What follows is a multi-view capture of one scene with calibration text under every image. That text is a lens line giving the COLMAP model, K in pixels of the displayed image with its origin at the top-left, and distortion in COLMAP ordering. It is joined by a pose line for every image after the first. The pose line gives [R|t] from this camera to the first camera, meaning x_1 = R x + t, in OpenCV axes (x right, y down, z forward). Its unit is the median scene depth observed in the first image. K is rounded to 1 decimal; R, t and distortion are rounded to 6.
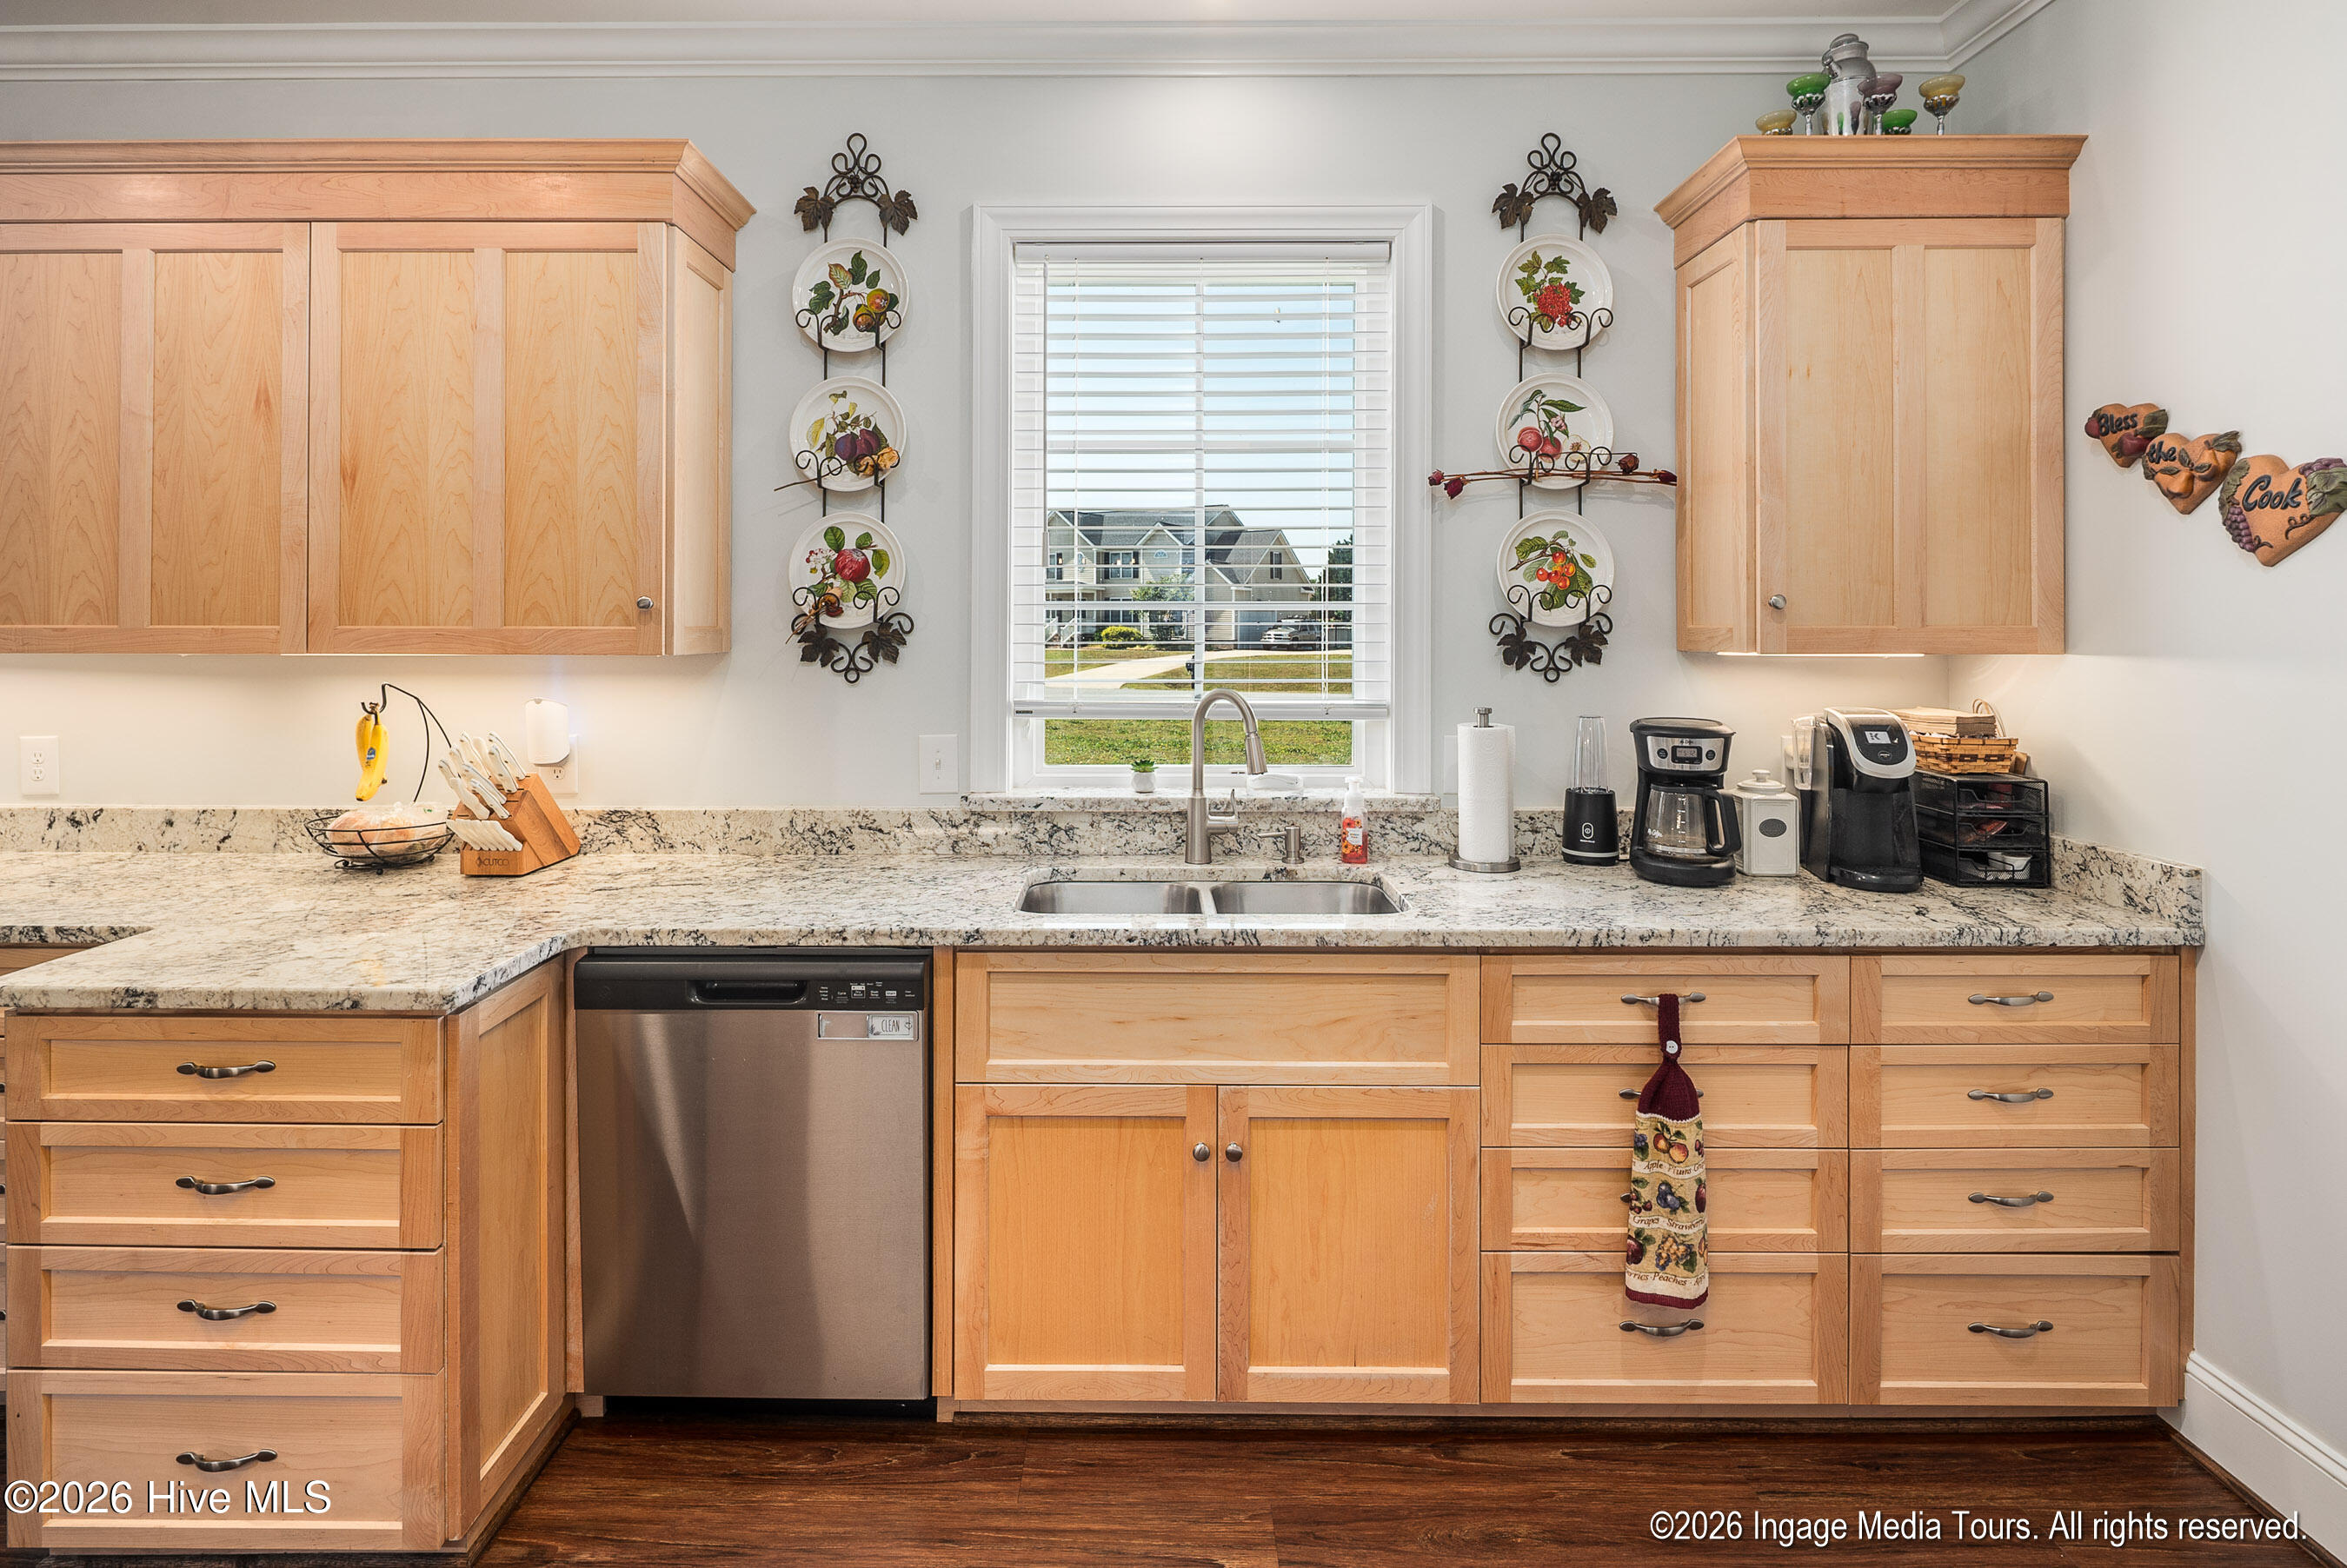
lens RADIAL K [[1184.5, 0, 1130.3], [0, 1184.5, 614.3], [0, 0, 1]] dist [0.004103, -0.002031]
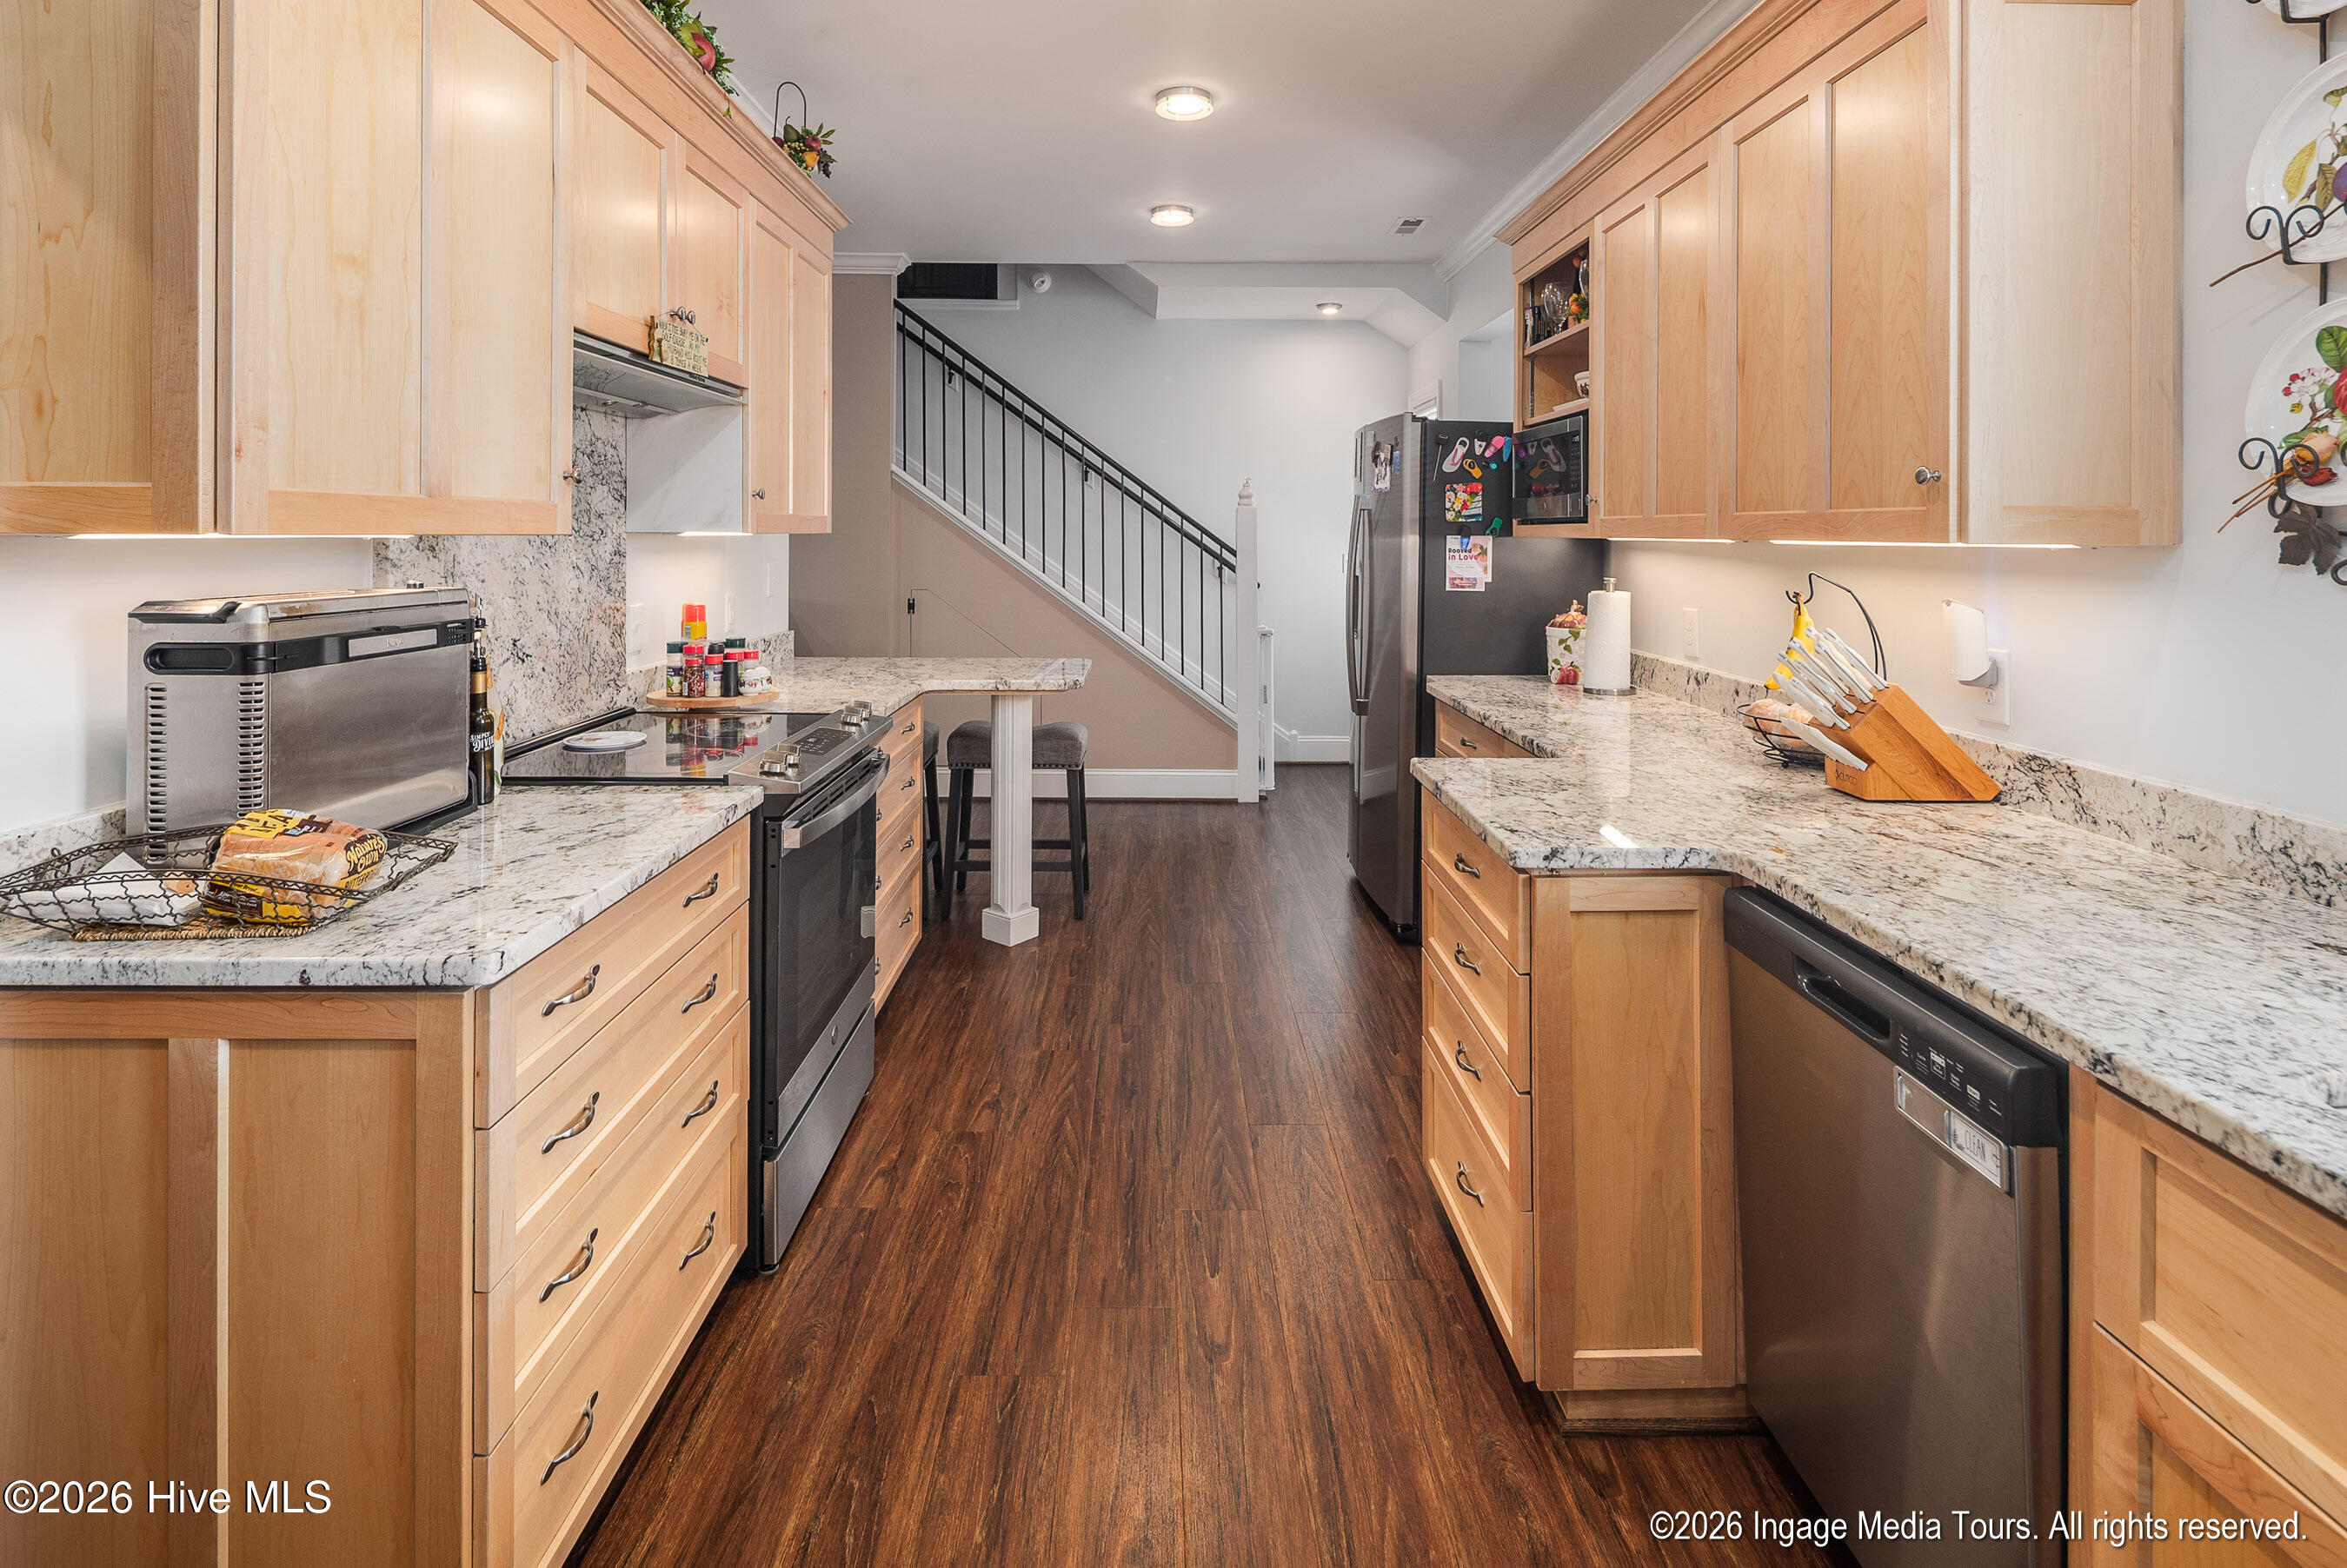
lens RADIAL K [[1184.5, 0, 1175.3], [0, 1184.5, 532.3], [0, 0, 1]] dist [0.004103, -0.002031]
pose [[0.030217, -0.000352, -0.999543, 0.344374], [-0.000775, 1.000000, -0.000376, 0.028496], [0.999543, 0.000786, 0.030217, 0.497718]]
